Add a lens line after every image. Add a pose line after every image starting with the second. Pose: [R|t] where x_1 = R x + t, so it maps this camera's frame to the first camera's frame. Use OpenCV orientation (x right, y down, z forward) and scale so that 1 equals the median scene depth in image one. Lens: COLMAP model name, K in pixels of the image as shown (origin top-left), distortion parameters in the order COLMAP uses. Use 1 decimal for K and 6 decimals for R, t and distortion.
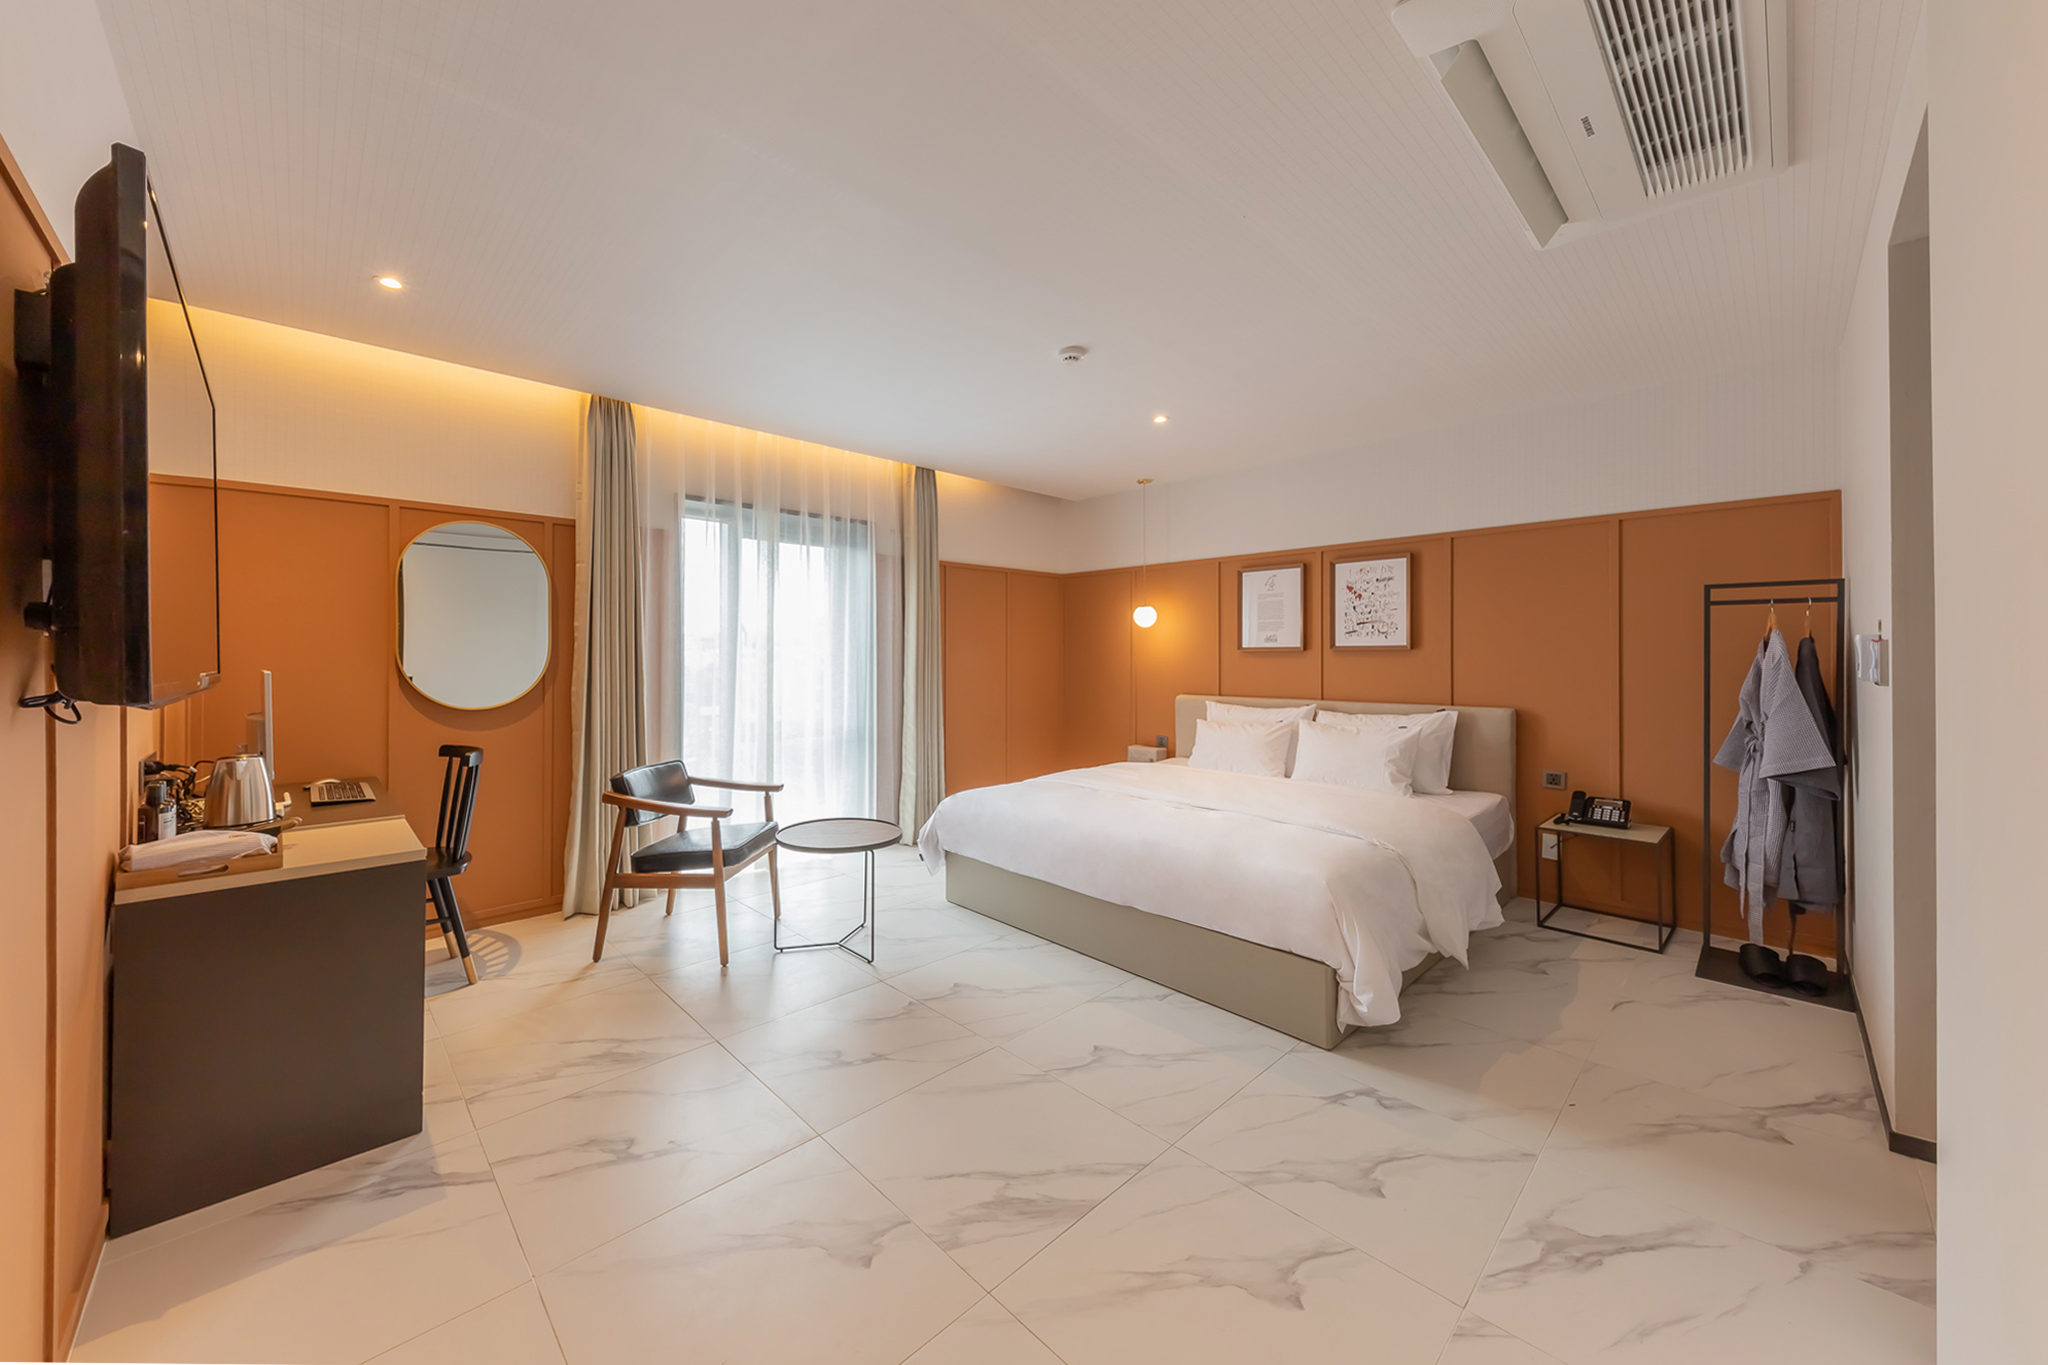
lens RADIAL K [[714.2, 0, 852.3], [0, 714.2, 641.3], [0, 0, 1]] dist [0.000591, 0.000011]
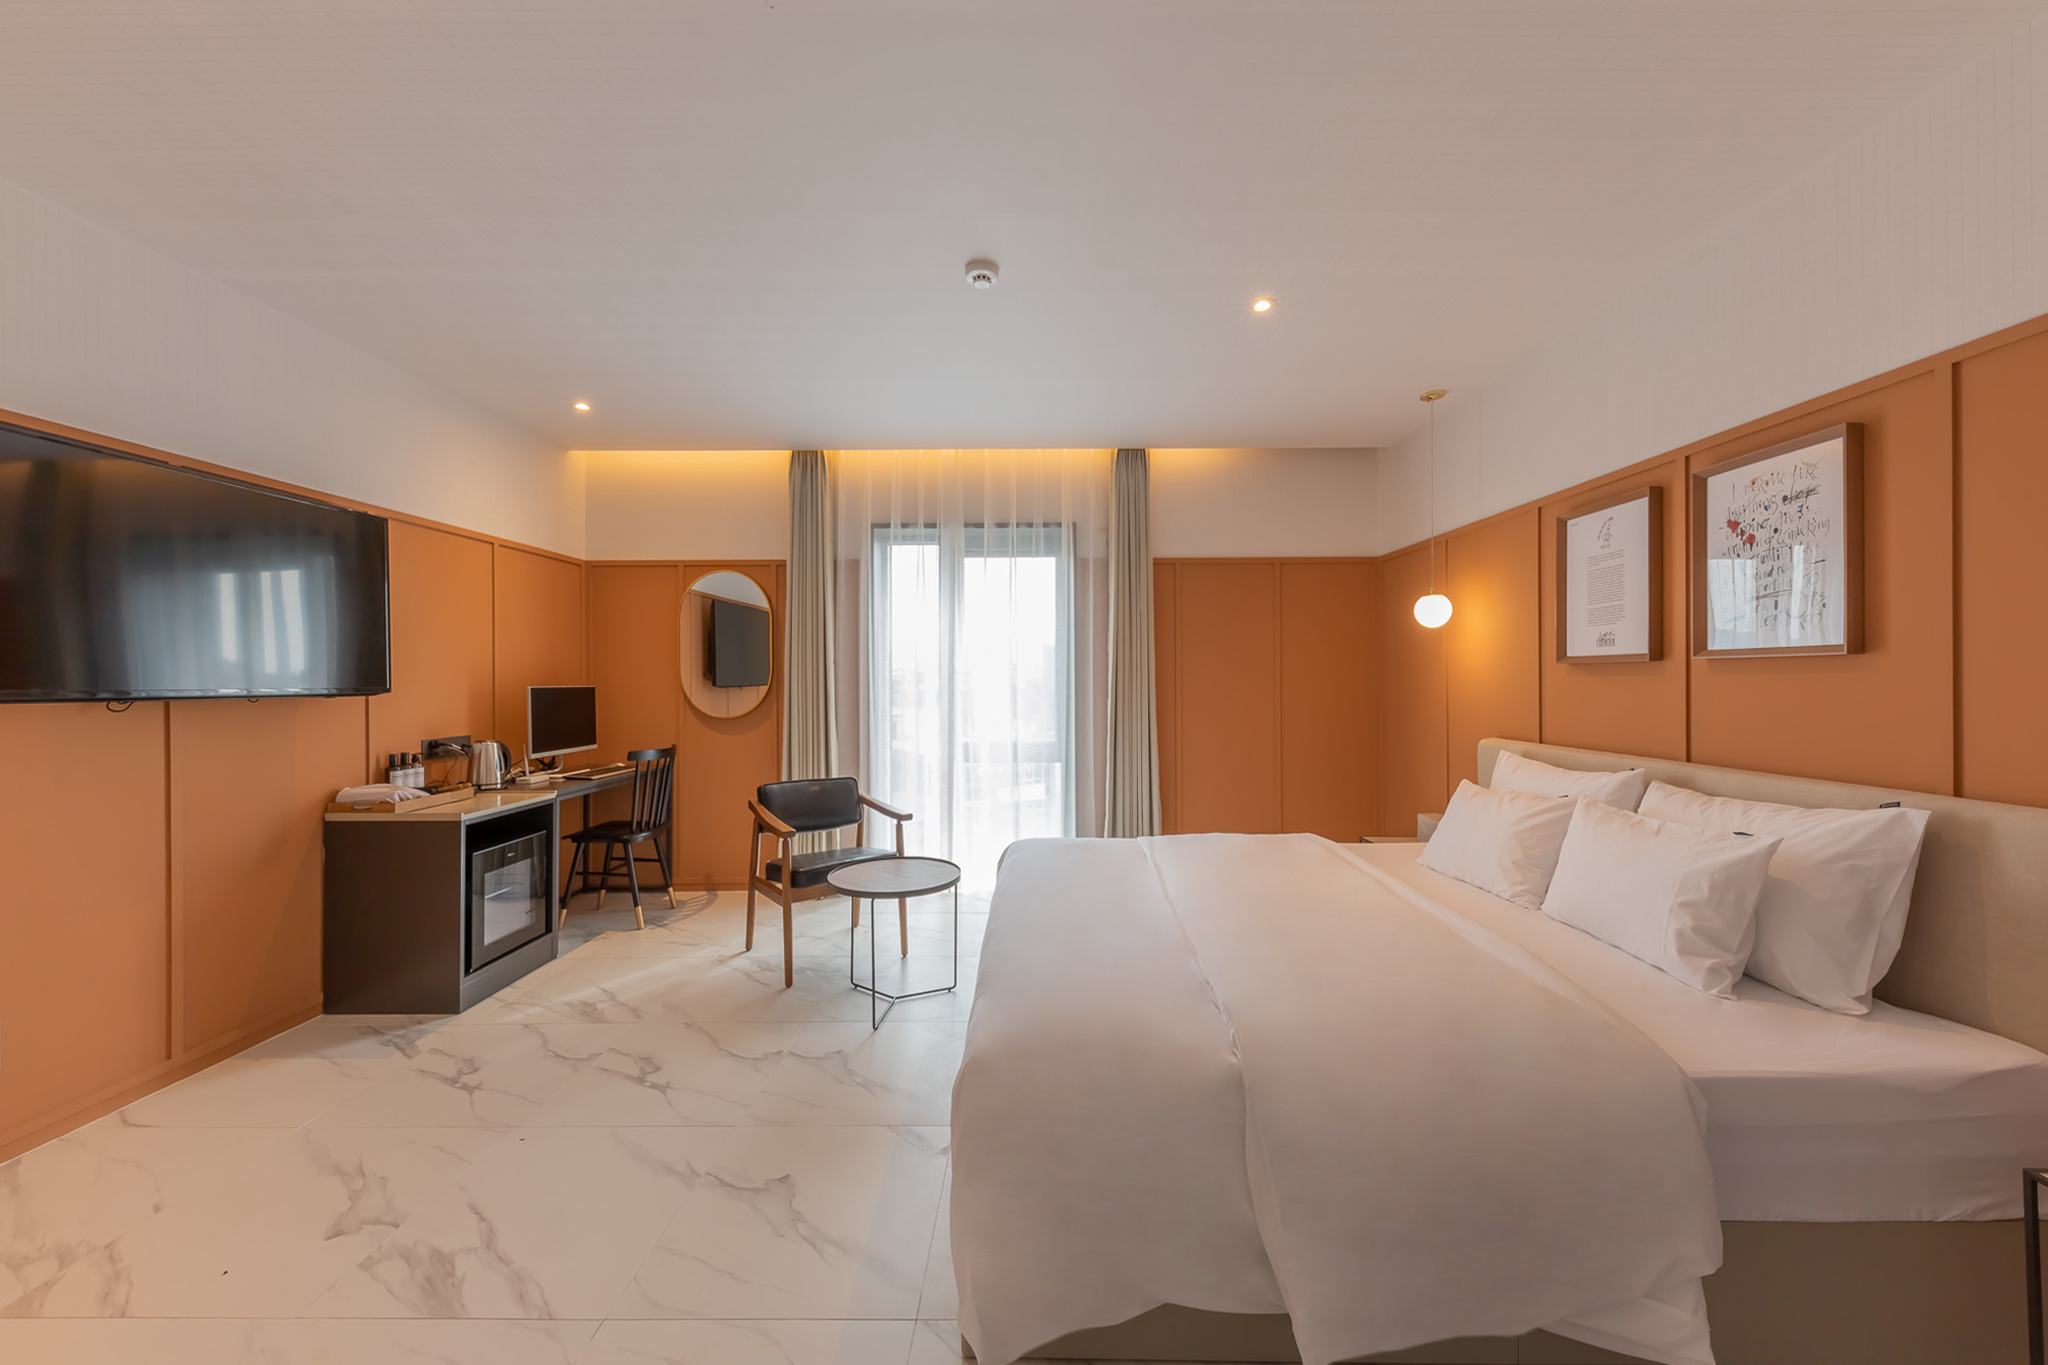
lens RADIAL K [[703.2, 0, 1029.0], [0, 703.2, 660.5], [0, 0, 1]] dist [0.002028, -0.000021]
pose [[0.772805, -0.017816, -0.634393, 0.602430], [0.015855, 0.999836, -0.008765, 0.010529], [0.634445, -0.003284, 0.772961, 0.334937]]
